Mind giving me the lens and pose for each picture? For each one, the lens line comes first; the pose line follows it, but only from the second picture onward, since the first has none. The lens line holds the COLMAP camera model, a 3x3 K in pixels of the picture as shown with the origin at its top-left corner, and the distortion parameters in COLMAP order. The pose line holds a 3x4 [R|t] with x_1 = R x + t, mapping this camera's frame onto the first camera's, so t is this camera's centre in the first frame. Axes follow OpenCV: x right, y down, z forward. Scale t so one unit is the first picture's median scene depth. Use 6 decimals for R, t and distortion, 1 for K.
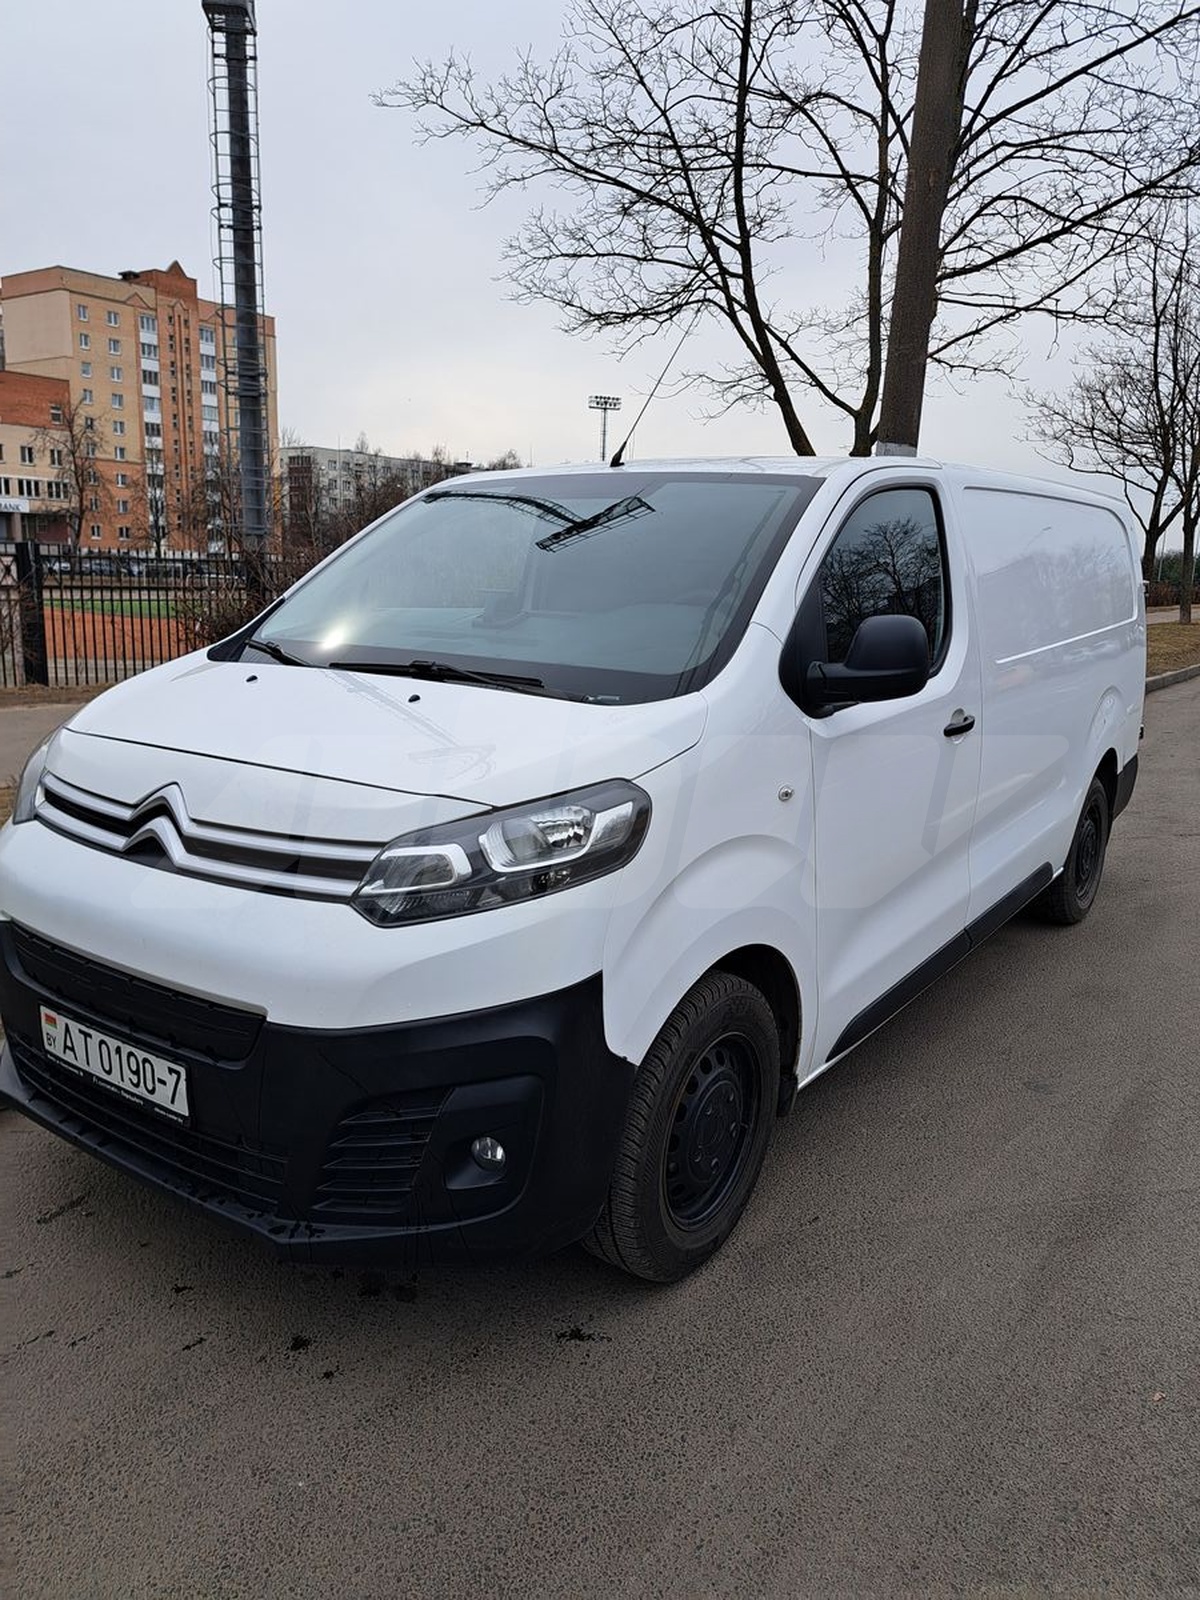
lens RADIAL K [[1108.9, 0, 603.9], [0, 1108.9, 806.0], [0, 0, 1]] dist [0.035012, -0.033546]
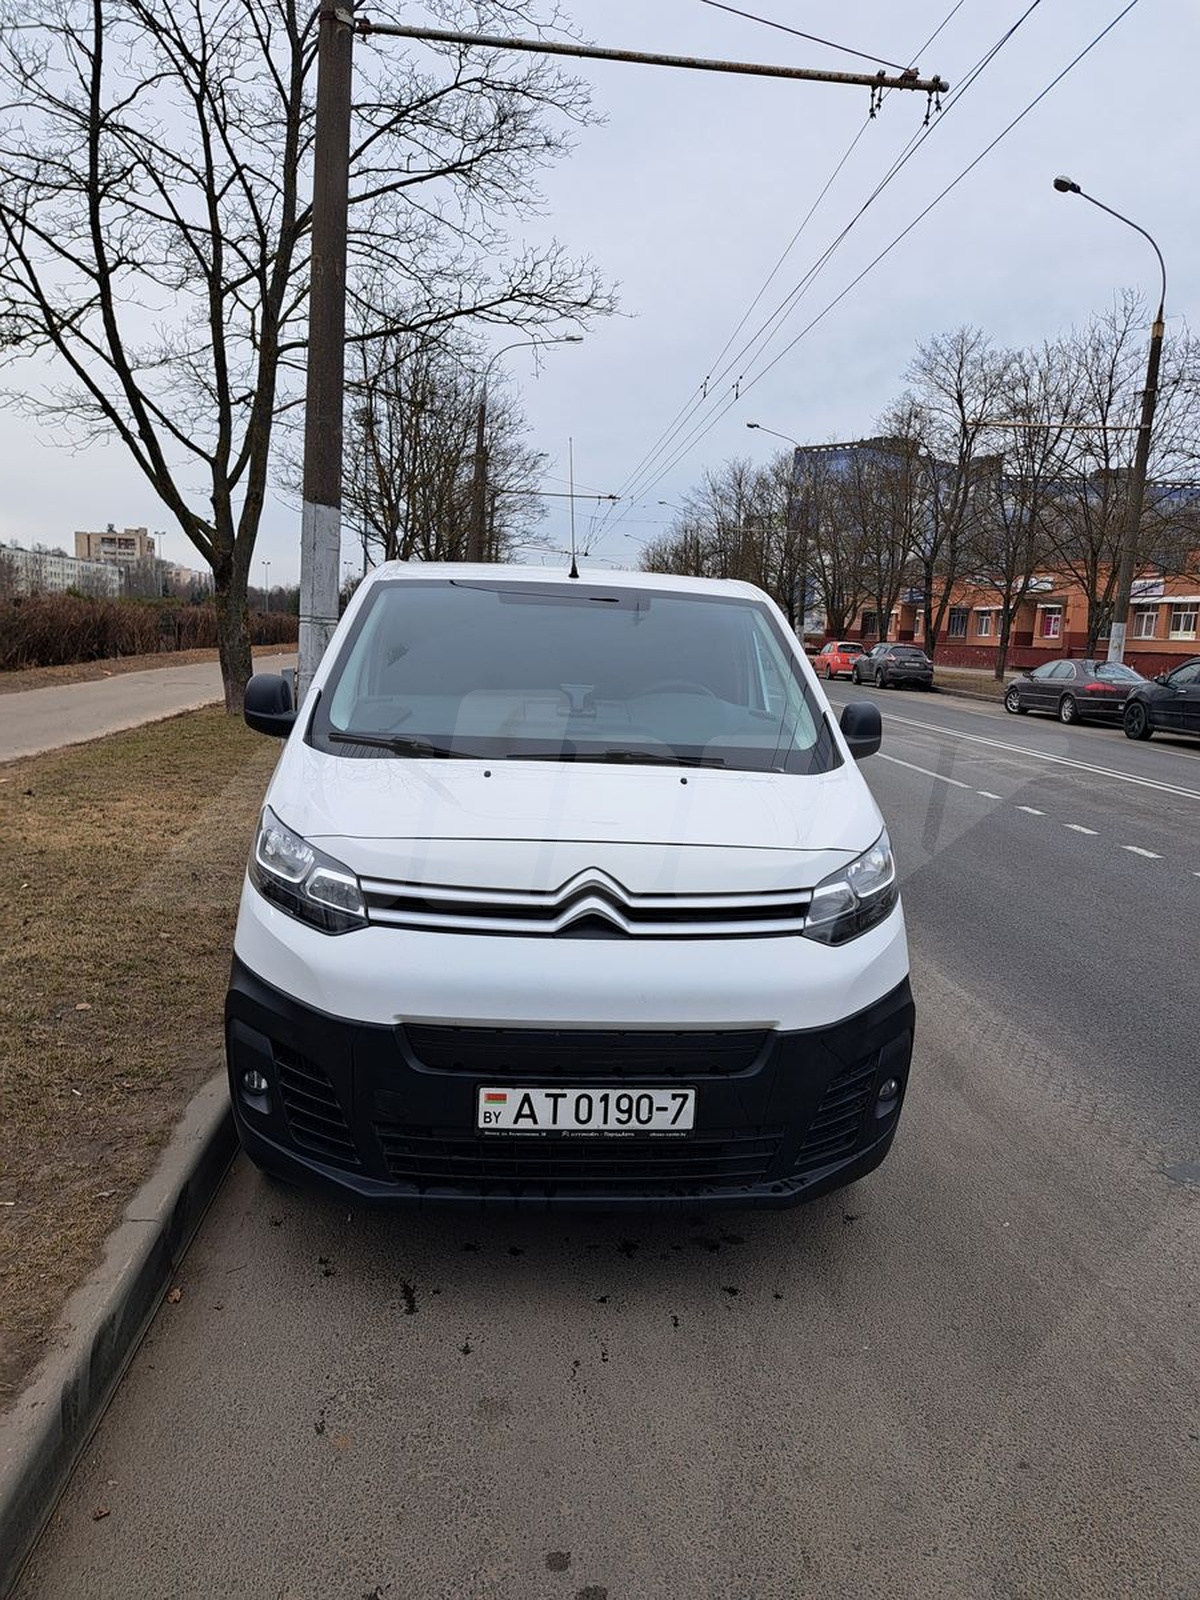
lens RADIAL K [[1108.9, 0, 603.9], [0, 1108.9, 806.0], [0, 0, 1]] dist [0.035012, -0.033546]
pose [[0.762744, -0.087524, 0.640751, -1.142350], [0.103039, 0.994590, 0.013200, -0.101319], [-0.638440, 0.055954, 0.767635, 0.081967]]
